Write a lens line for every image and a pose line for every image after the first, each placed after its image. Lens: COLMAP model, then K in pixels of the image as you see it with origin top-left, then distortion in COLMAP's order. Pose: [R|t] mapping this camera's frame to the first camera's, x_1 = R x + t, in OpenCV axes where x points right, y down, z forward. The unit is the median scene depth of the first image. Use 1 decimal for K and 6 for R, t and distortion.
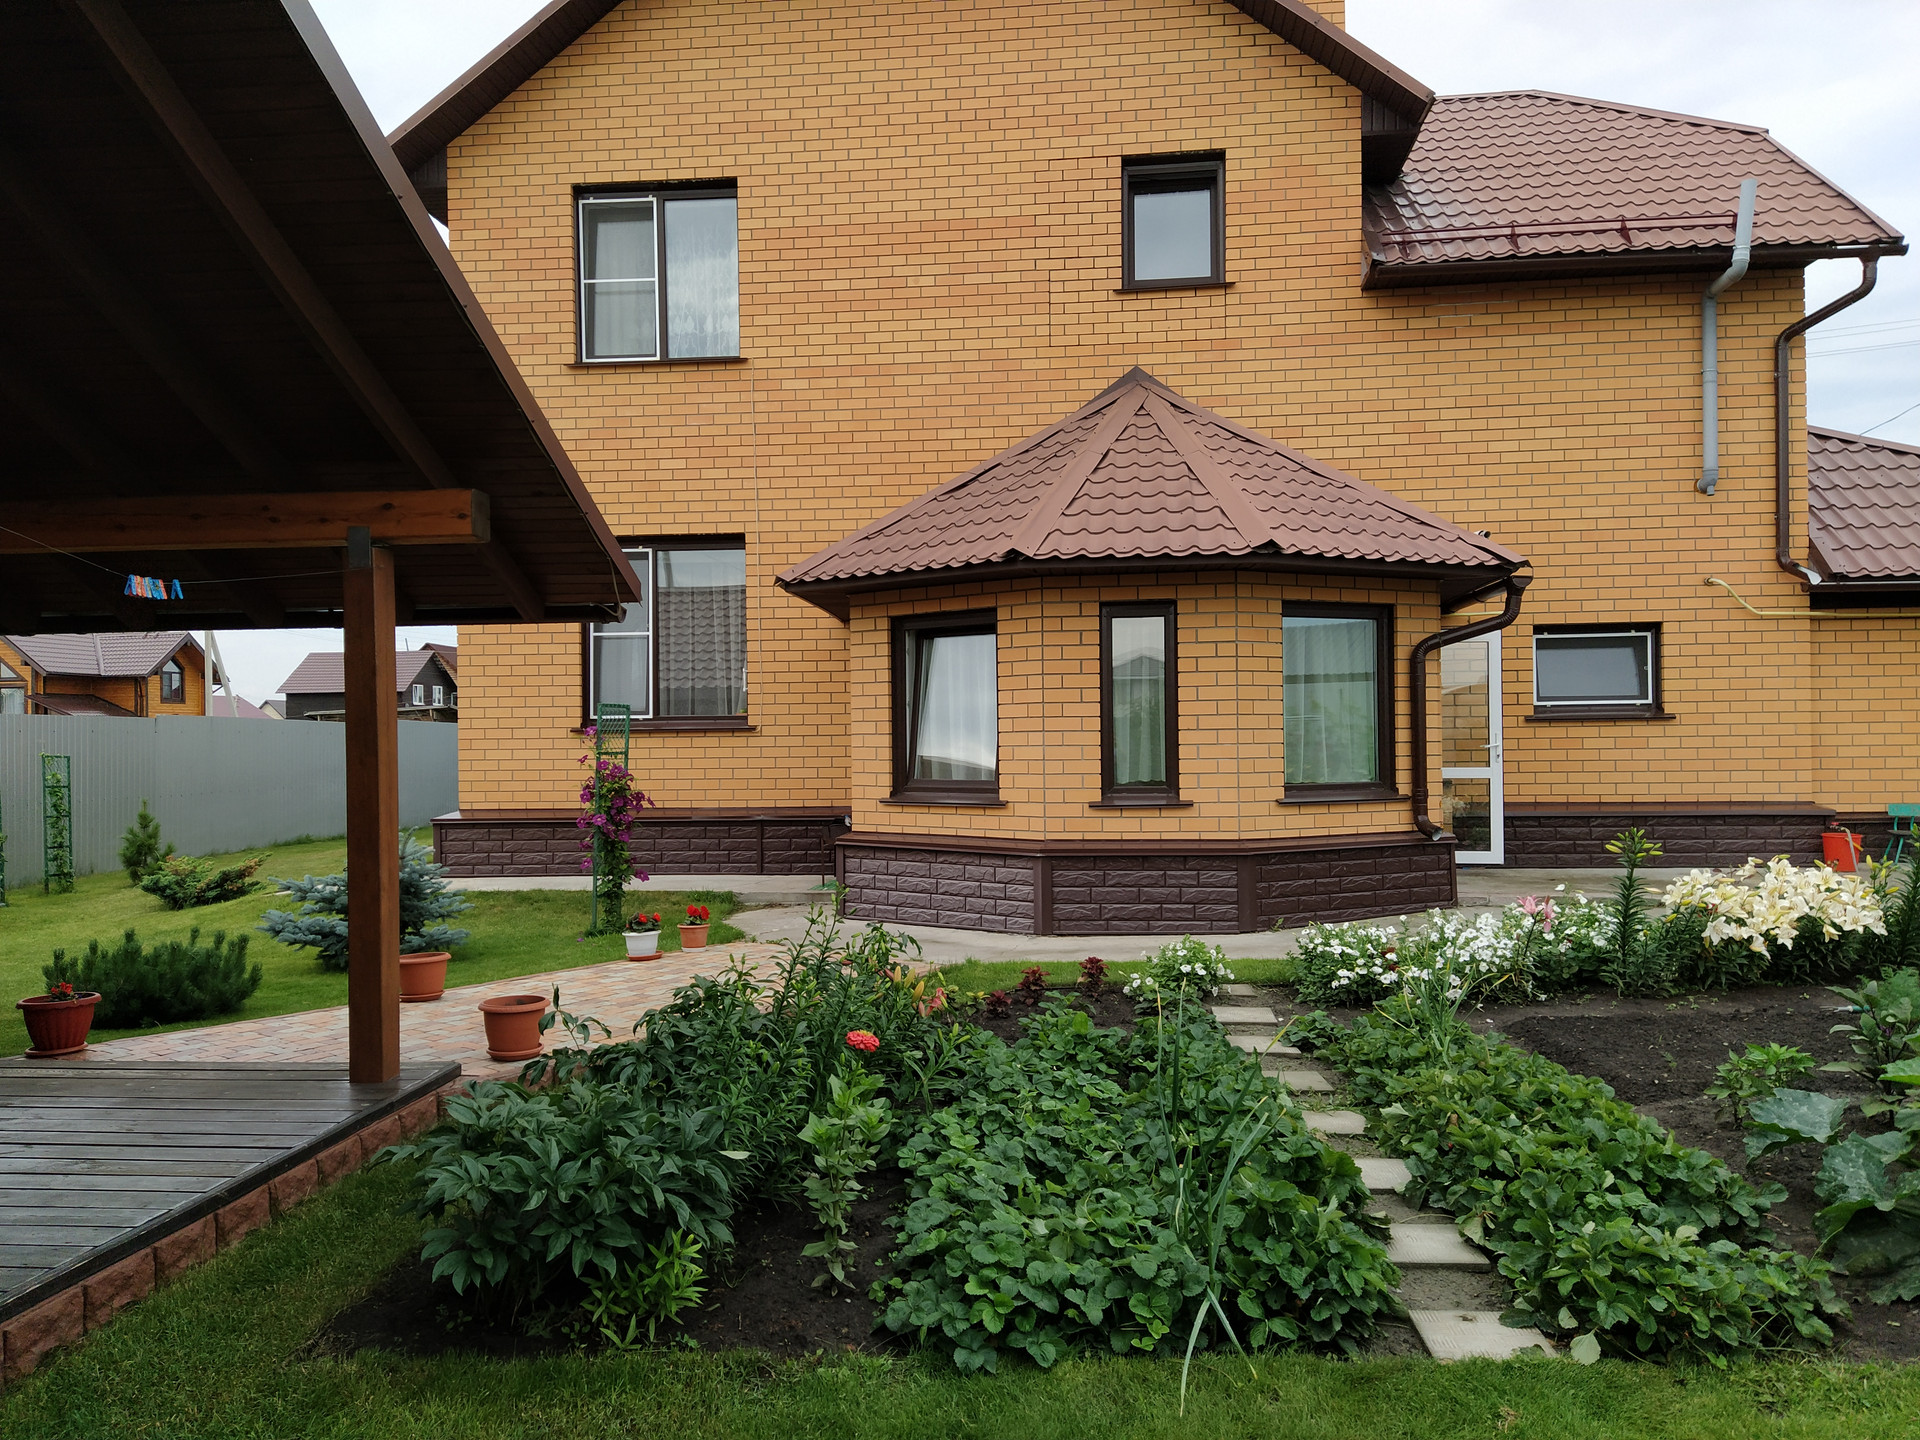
lens RADIAL K [[1432.0, 0, 960.0], [0, 1432.0, 720.0], [0, 0, 1]] dist [0.087199, -0.134960]
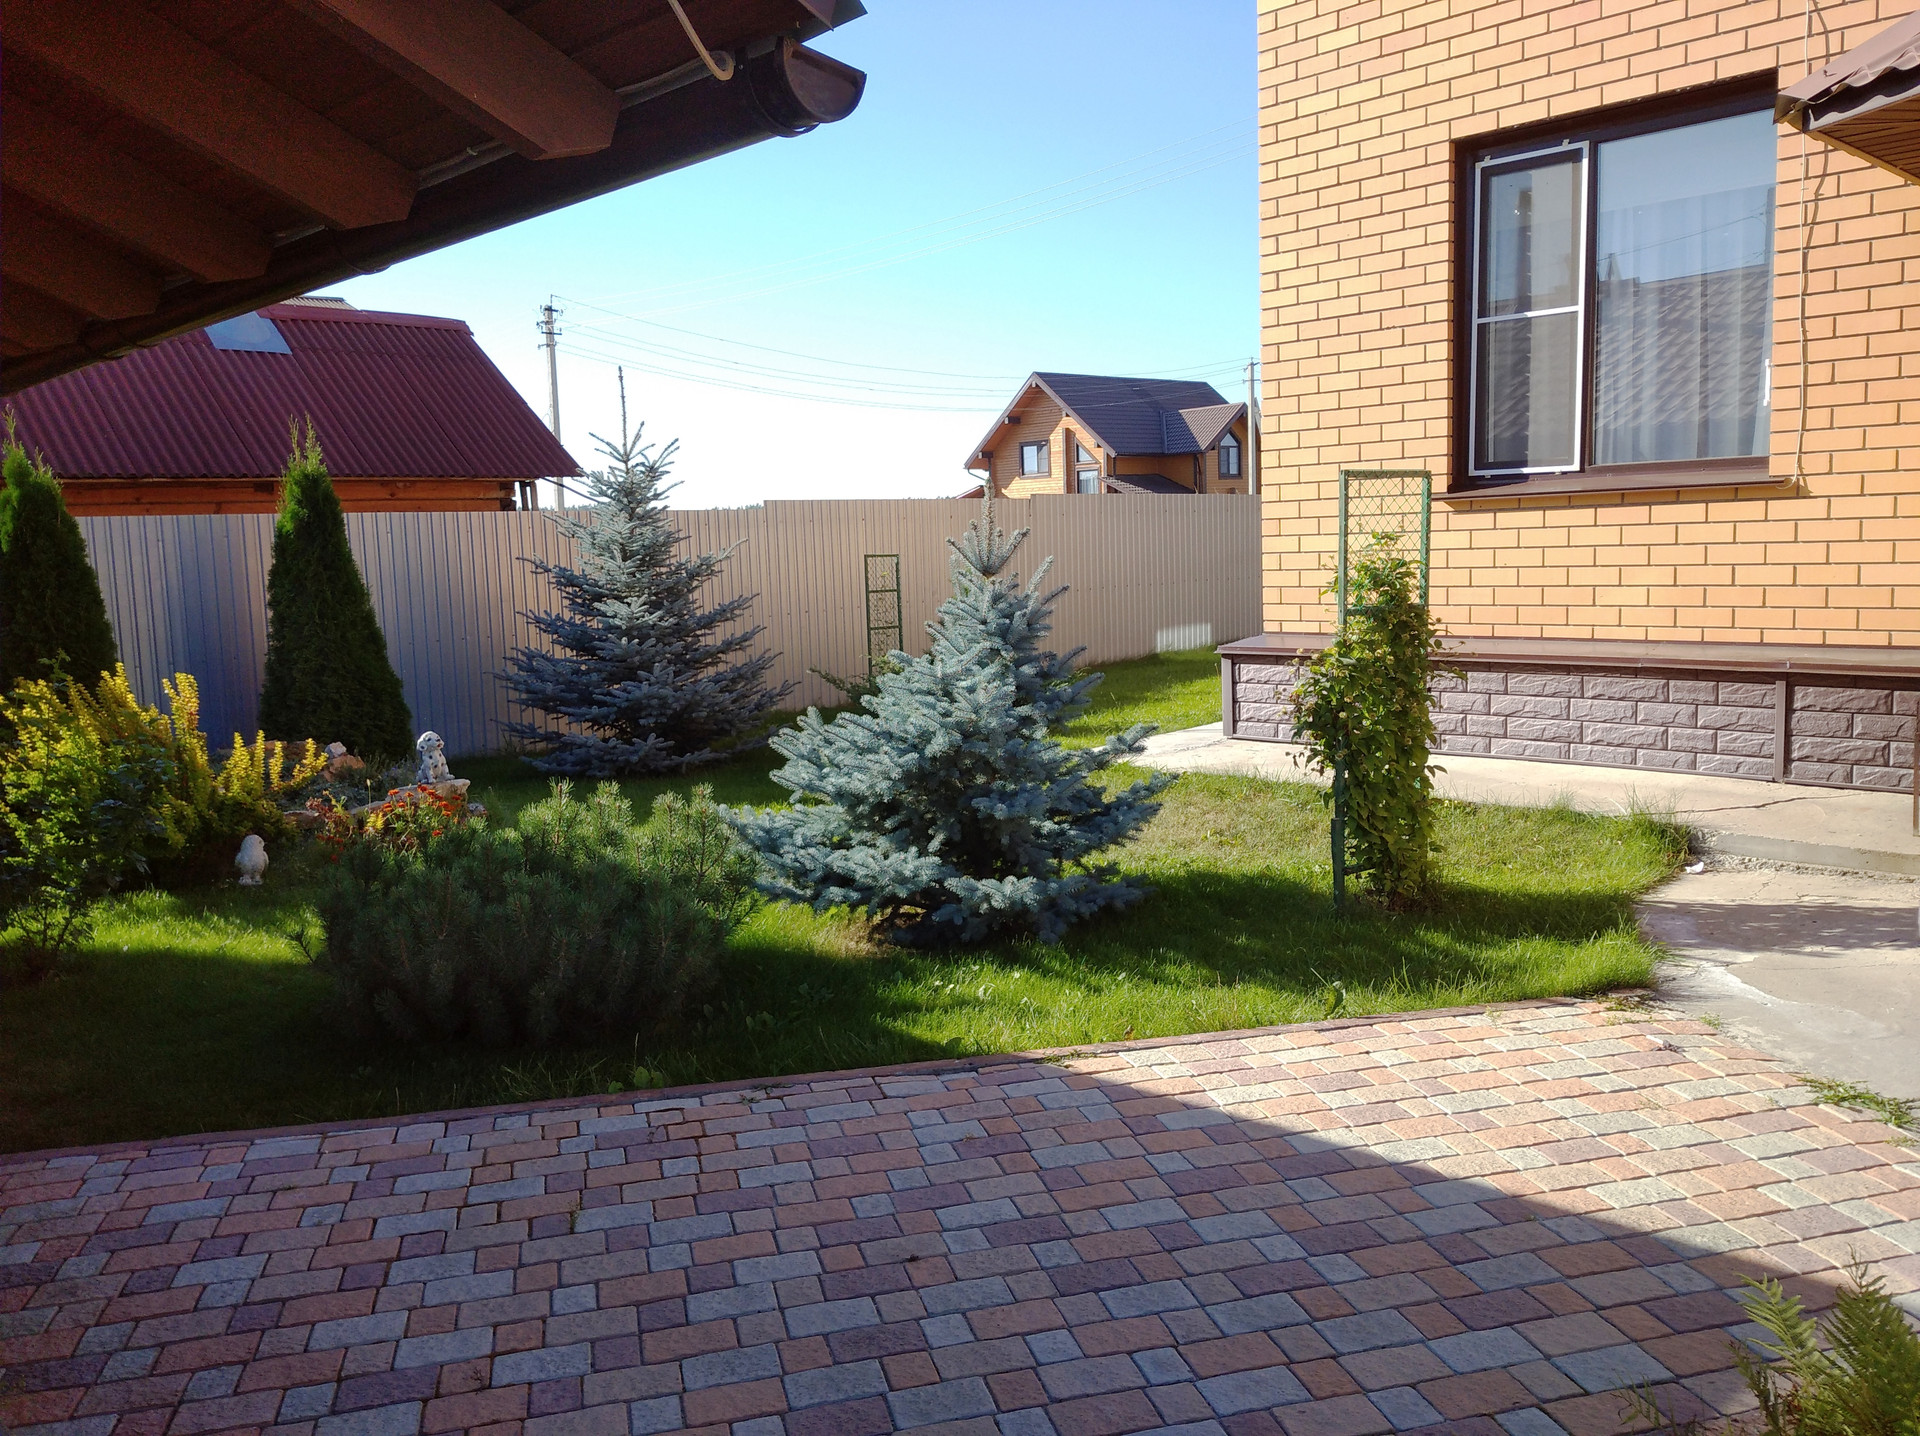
lens RADIAL K [[1569.3, 0, 960.0], [0, 1569.3, 718.0], [0, 0, 1]] dist [0.006563, -0.000247]
pose [[0.758895, 0.058814, -0.648552, -0.004954], [0.036165, 0.990570, 0.132149, 0.004291], [0.650208, -0.123742, 0.749611, 0.402924]]
